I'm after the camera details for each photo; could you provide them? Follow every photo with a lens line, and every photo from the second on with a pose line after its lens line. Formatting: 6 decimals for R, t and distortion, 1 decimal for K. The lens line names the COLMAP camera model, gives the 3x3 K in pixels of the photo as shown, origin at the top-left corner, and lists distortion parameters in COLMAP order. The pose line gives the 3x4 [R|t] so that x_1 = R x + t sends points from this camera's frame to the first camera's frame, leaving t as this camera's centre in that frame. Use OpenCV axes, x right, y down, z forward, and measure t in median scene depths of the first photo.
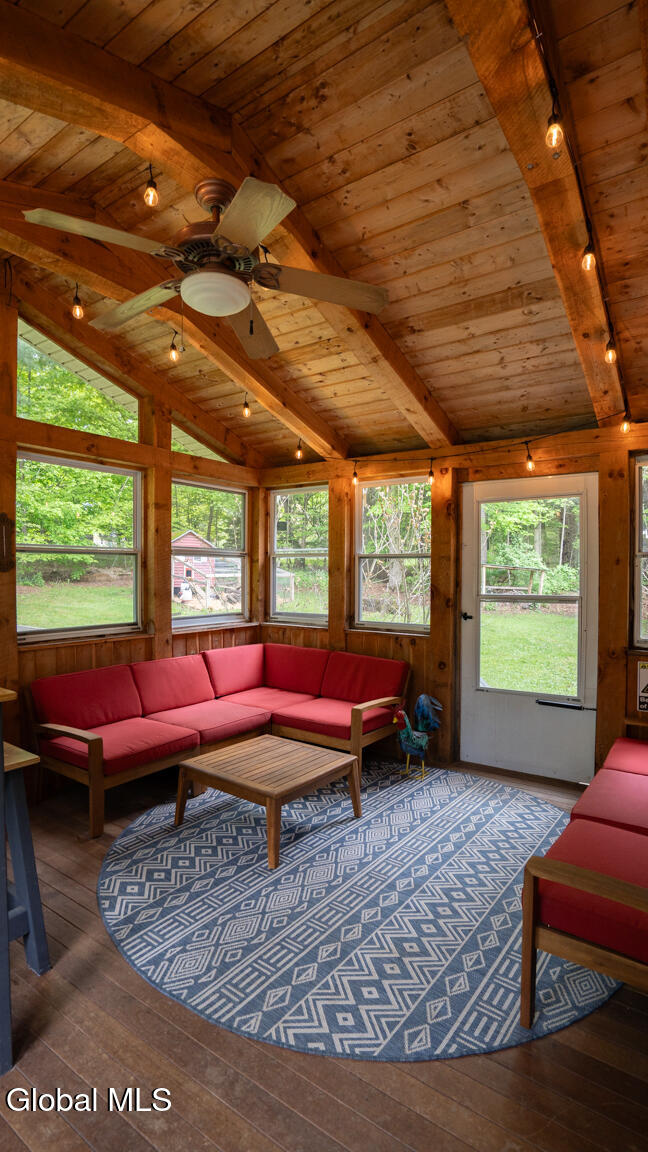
lens RADIAL K [[538.1, 0, 364.6], [0, 538.1, 576.9], [0, 0, 1]] dist [-0.058084, 0.024532]
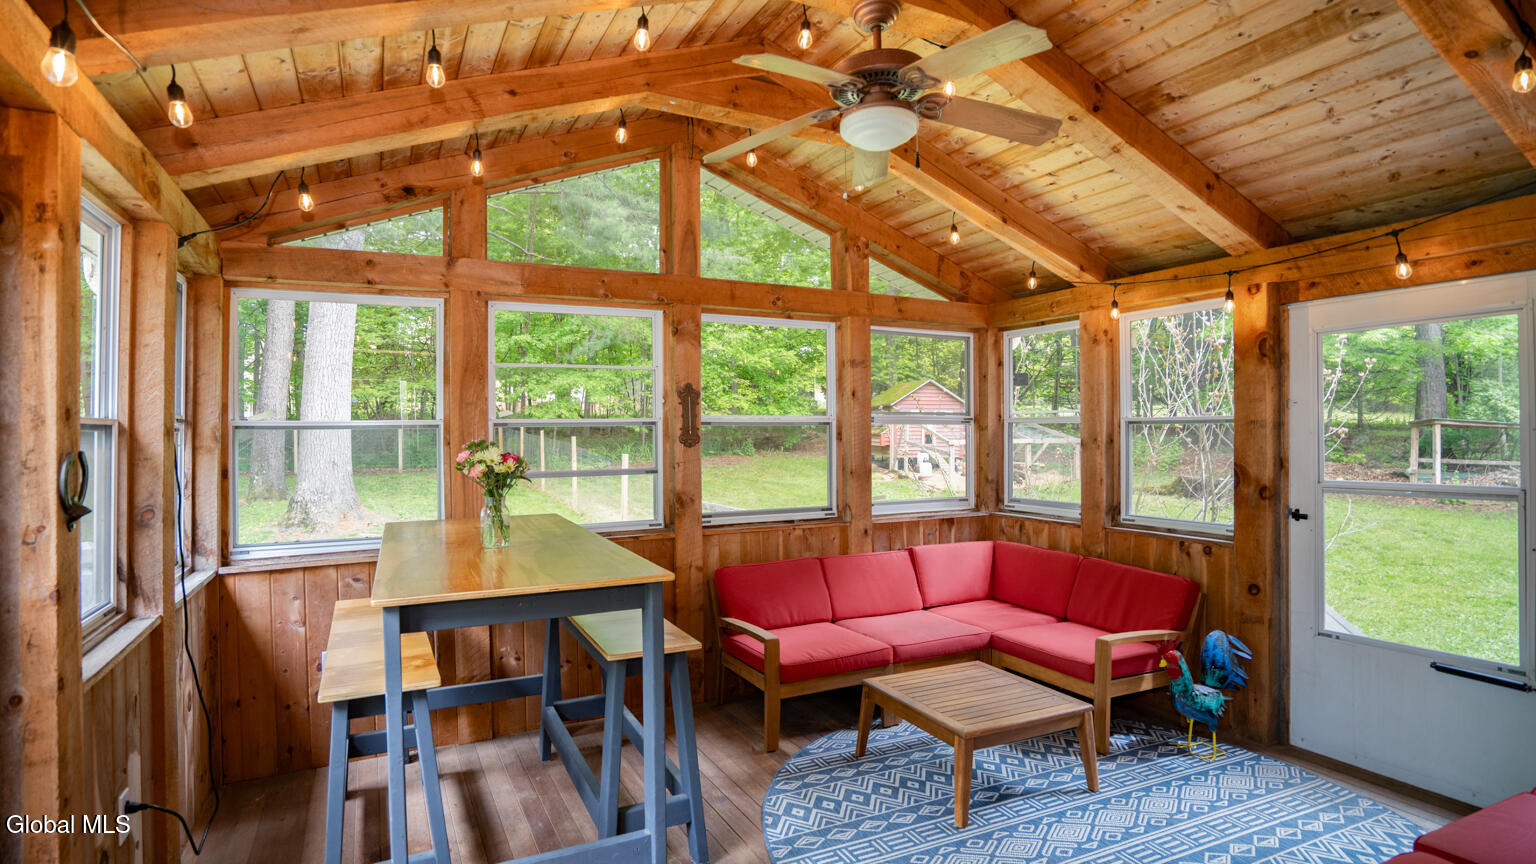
lens RADIAL K [[773.1, 0, 769.7], [0, 773.1, 422.3], [0, 0, 1]] dist [-0.059076, 0.034651]
pose [[0.863667, -0.017680, -0.503752, 0.110410], [0.004482, 0.999615, -0.027398, -0.015044], [0.504042, 0.021405, 0.863414, -0.090596]]
